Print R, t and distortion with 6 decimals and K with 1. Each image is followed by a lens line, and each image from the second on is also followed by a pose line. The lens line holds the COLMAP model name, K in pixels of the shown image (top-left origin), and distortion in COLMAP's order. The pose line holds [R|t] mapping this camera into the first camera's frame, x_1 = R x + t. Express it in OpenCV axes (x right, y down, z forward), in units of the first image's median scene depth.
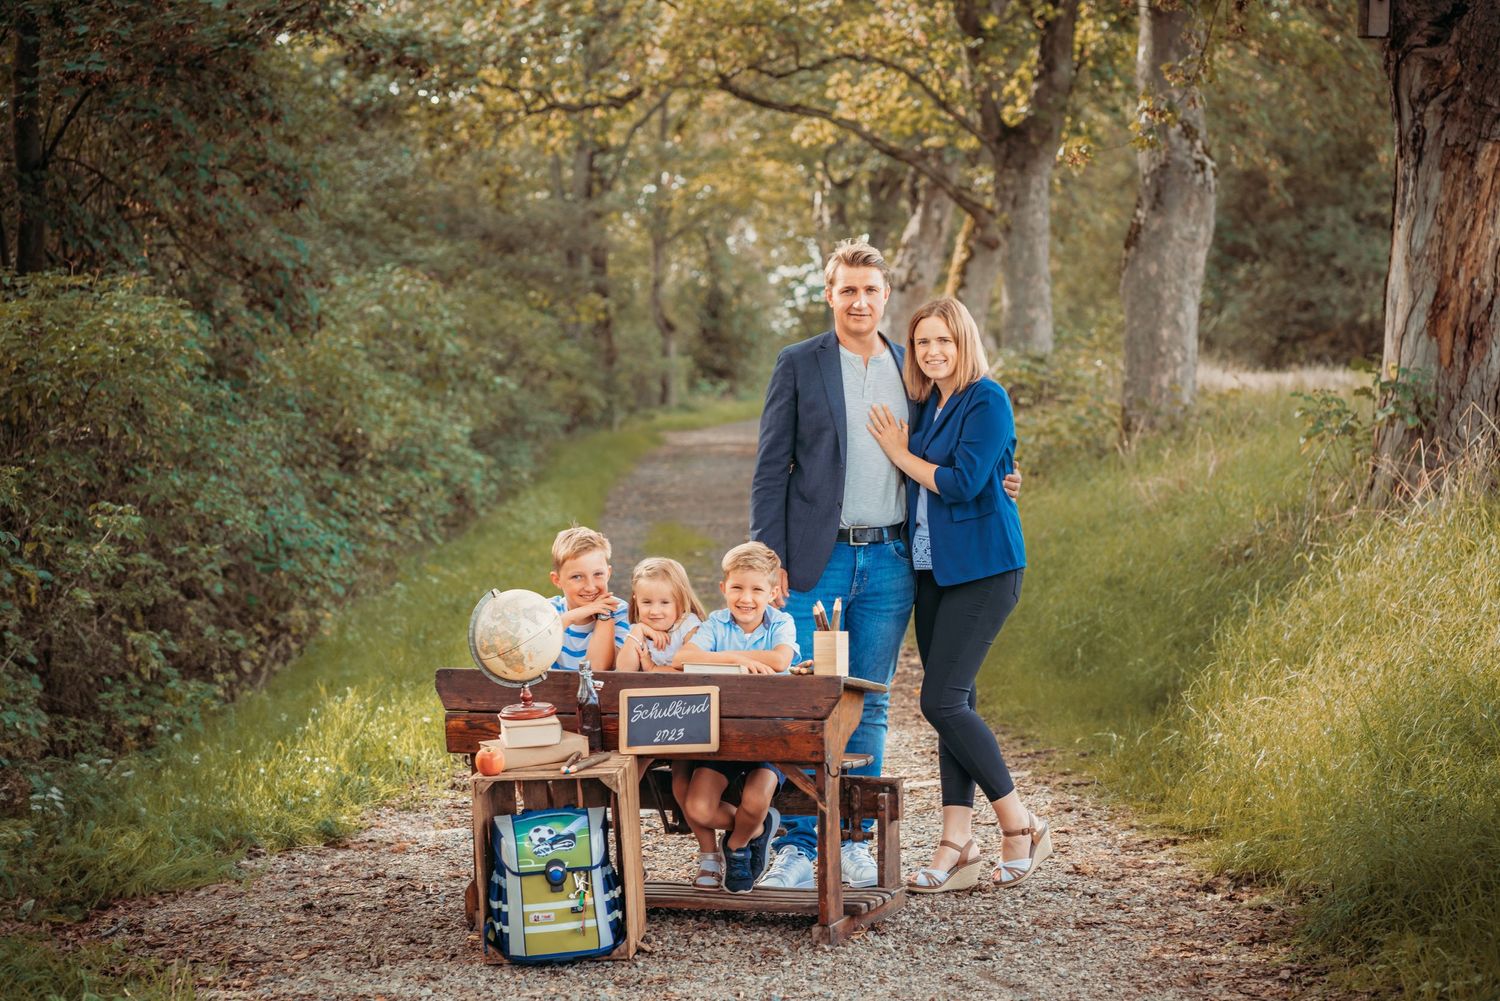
lens RADIAL K [[3531.1, 0, 750.0], [0, 3531.1, 500.5], [0, 0, 1]] dist [-0.009787, 0.005702]
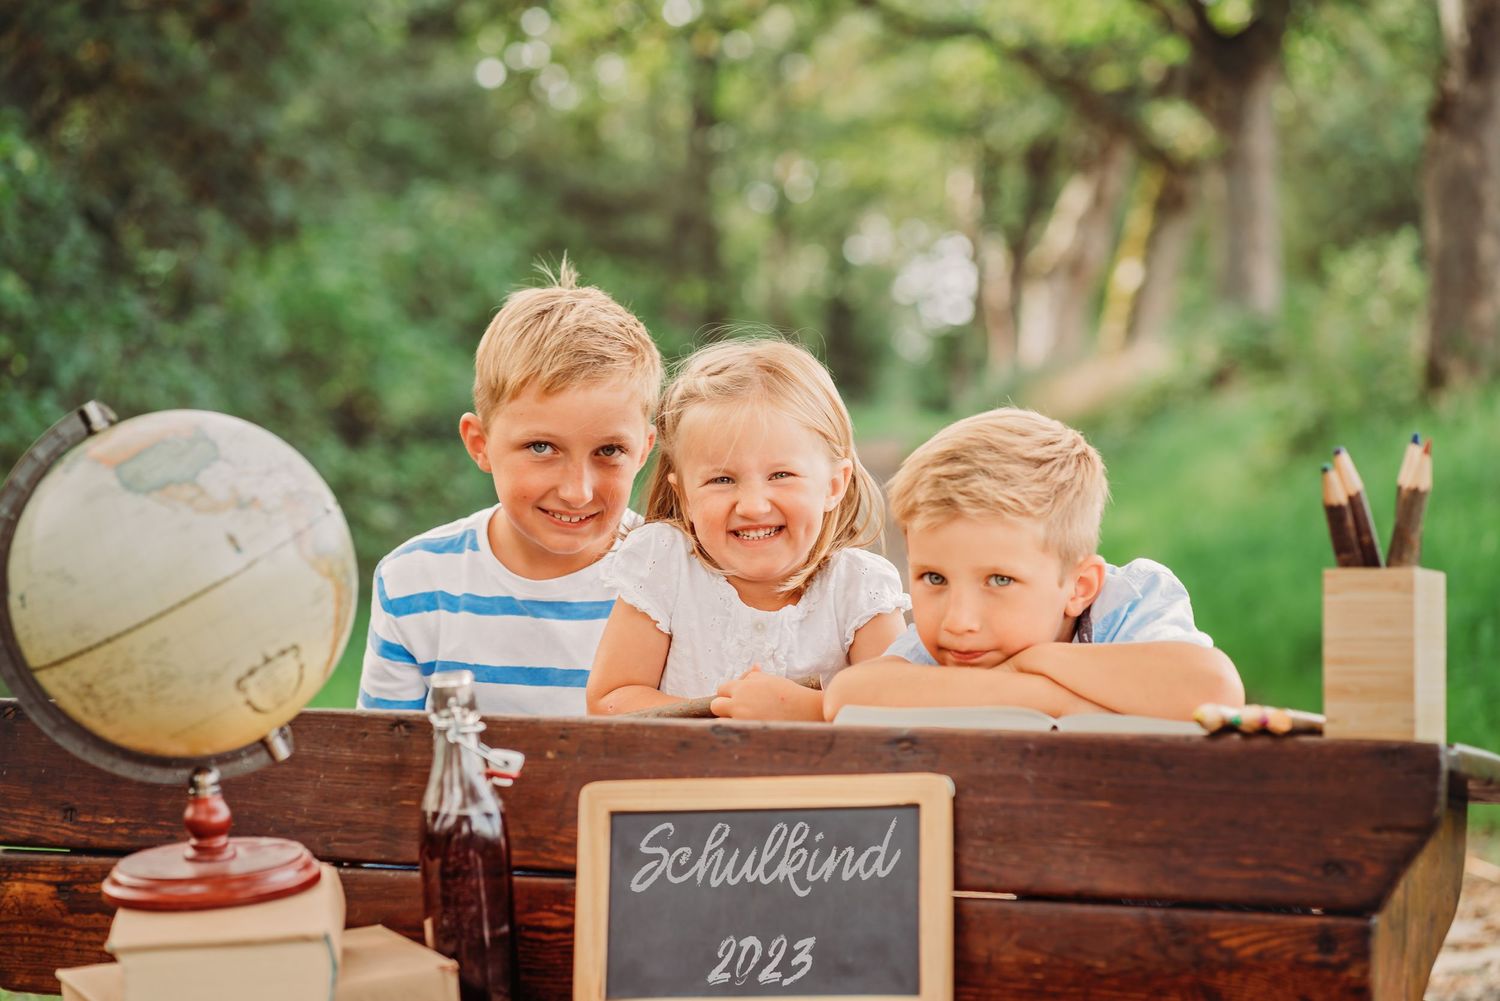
lens RADIAL K [[3531.1, 0, 750.0], [0, 3531.1, 500.5], [0, 0, 1]] dist [-0.009787, 0.005702]
pose [[0.999377, 0.007580, -0.034467, -0.014759], [-0.008018, 0.999888, -0.012609, 0.035158], [0.034367, 0.012877, 0.999326, 0.729383]]
